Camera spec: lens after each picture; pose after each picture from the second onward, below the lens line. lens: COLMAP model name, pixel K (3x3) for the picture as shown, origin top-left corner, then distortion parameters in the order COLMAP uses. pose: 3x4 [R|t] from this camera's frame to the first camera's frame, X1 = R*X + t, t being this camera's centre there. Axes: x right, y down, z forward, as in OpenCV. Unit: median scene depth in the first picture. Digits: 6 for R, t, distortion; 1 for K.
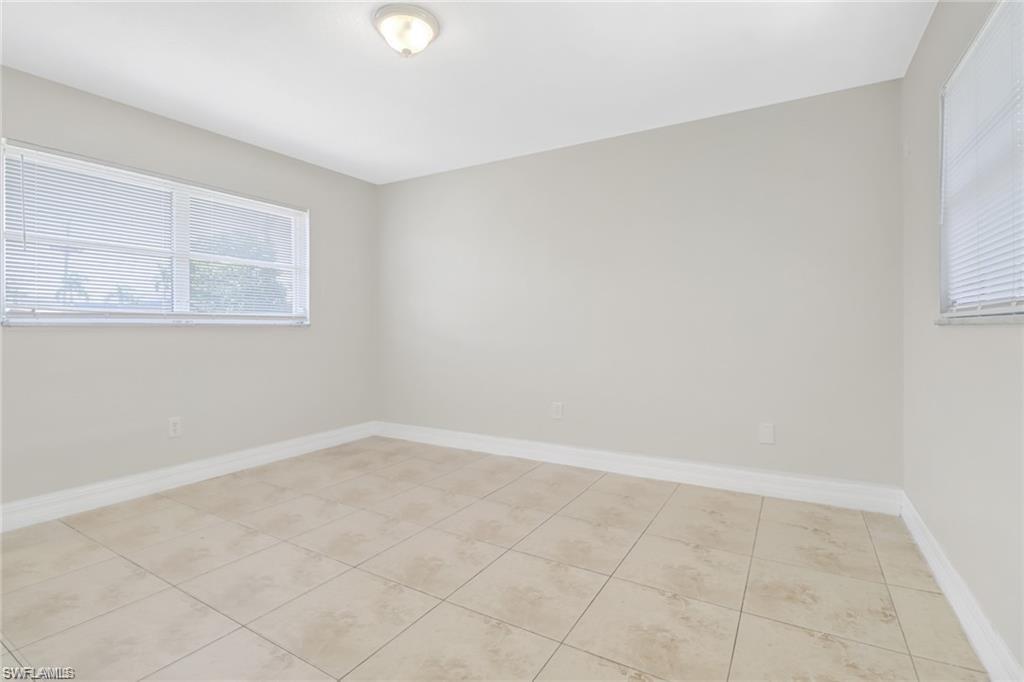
lens RADIAL K [[478.5, 0, 515.6], [0, 478.5, 332.9], [0, 0, 1]] dist [-0.003082, -0.000101]
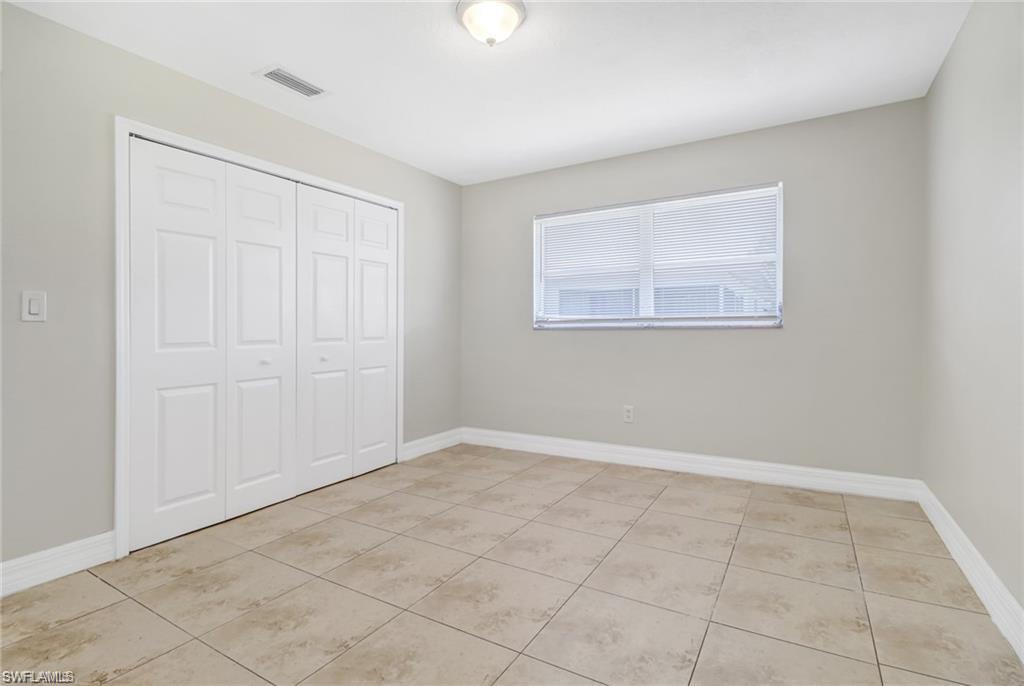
lens RADIAL K [[478.5, 0, 520.7], [0, 478.5, 336.1], [0, 0, 1]] dist [-0.003082, -0.000101]
pose [[0.015210, 0.009484, -0.999839, 0.444682], [-0.009162, 0.999914, 0.009345, -0.003724], [0.999842, 0.009019, 0.015295, 0.679066]]
